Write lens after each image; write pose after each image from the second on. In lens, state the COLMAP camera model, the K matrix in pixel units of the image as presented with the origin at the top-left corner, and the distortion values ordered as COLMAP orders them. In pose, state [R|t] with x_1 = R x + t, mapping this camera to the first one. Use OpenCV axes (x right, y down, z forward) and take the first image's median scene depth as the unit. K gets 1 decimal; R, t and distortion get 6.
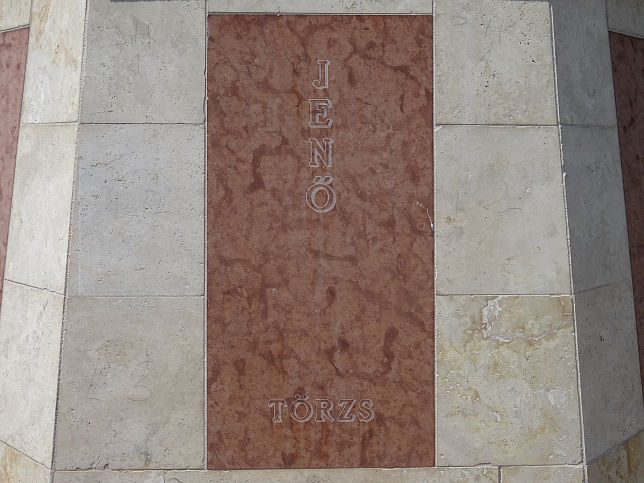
lens RADIAL K [[758.2, 0, 322.0], [0, 758.2, 241.5], [0, 0, 1]] dist [-0.002691, -0.010881]
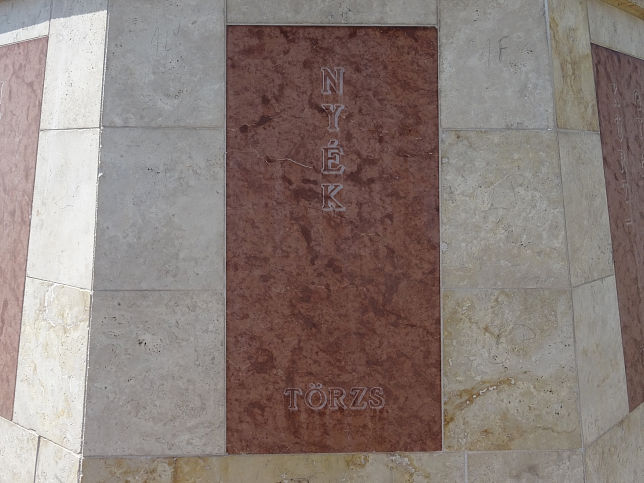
lens RADIAL K [[728.8, 0, 322.0], [0, 728.8, 241.5], [0, 0, 1]] dist [0.000624, -0.016617]
pose [[0.732644, 0.075653, -0.676395, 1.230185], [-0.085924, 0.996133, 0.018346, -0.042145], [0.675167, 0.044678, 0.736311, 0.477148]]
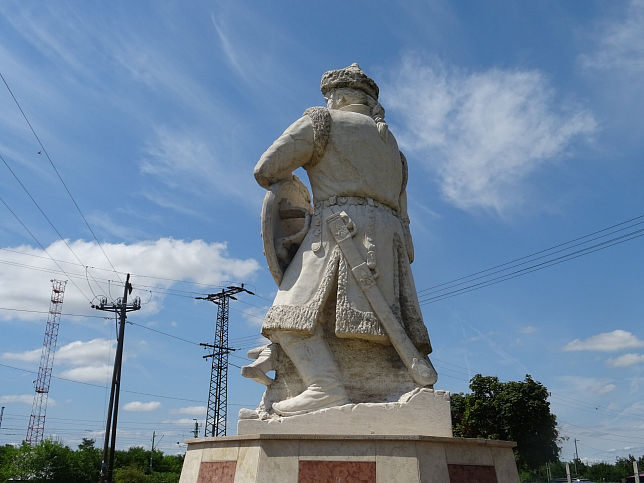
lens RADIAL K [[629.3, 0, 322.0], [0, 629.3, 241.5], [0, 0, 1]] dist [0.002732, 0.001007]
pose [[0.993638, -0.025550, -0.109683, 0.227064], [-0.028320, 0.885943, -0.462928, 0.075772], [0.109000, 0.463089, 0.879584, -1.535566]]
